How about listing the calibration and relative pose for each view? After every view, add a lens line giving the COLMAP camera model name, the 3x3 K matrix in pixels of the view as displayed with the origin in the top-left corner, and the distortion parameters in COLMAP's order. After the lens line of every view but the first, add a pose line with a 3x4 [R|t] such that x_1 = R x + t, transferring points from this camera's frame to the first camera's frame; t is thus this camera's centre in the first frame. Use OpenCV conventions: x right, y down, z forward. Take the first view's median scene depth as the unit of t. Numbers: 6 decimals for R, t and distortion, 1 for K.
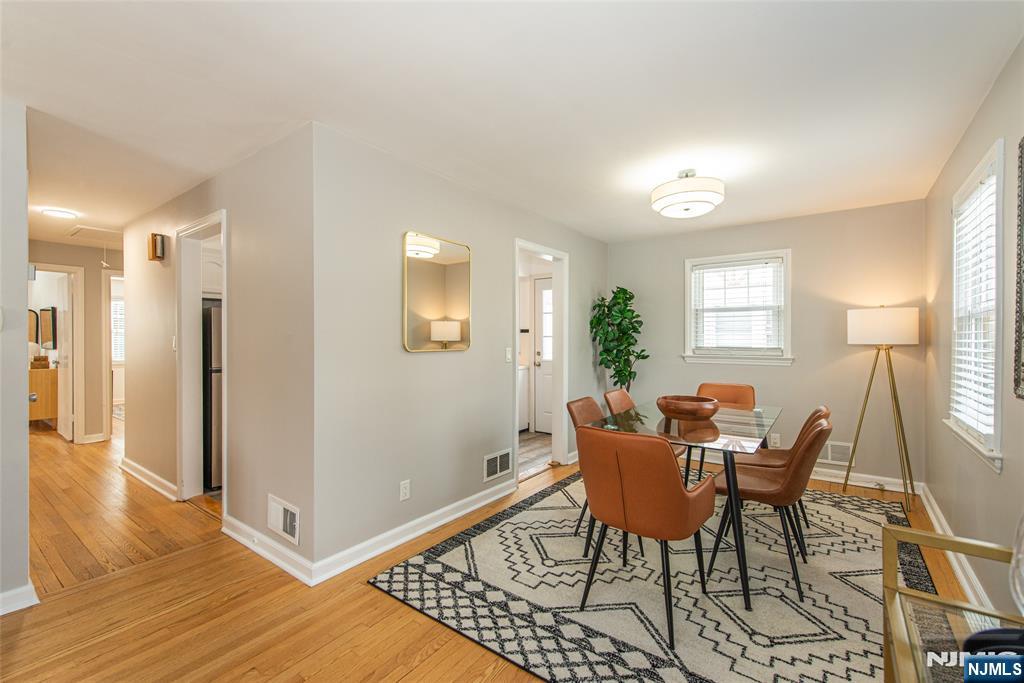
lens RADIAL K [[438.8, 0, 512.0], [0, 438.8, 341.5], [0, 0, 1]] dist [0.012060, -0.000762]
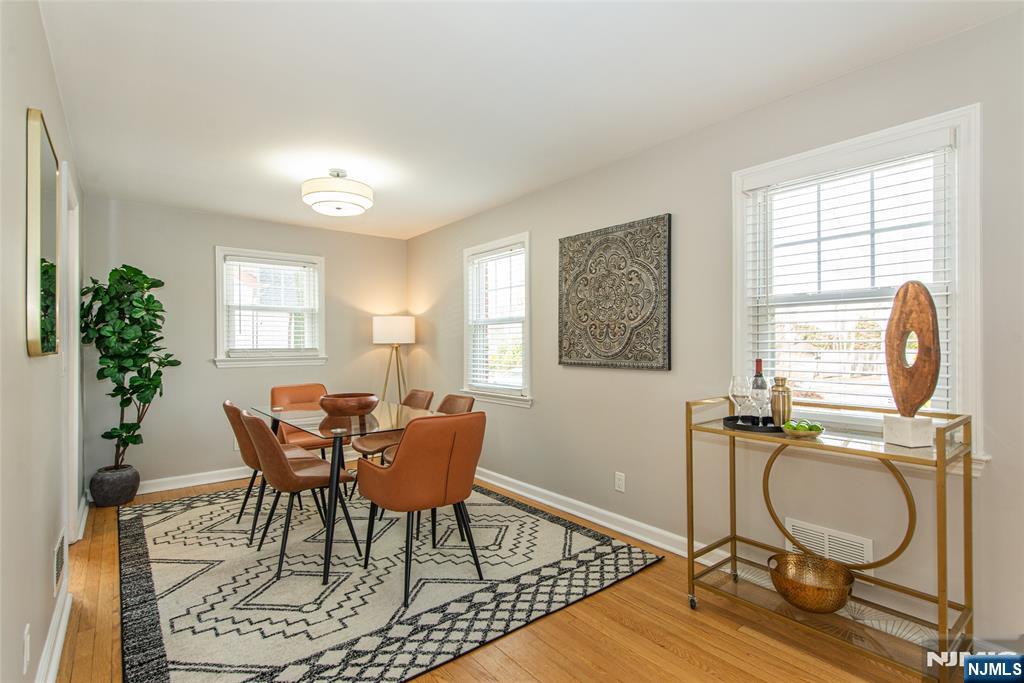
lens RADIAL K [[492.6, 0, 510.3], [0, 492.6, 343.4], [0, 0, 1]] dist [0.011908, -0.000159]
pose [[0.260022, -0.000473, 0.965603, -0.498788], [0.012879, 0.999913, -0.002978, 0.014302], [-0.965517, 0.013210, 0.260005, 0.279722]]
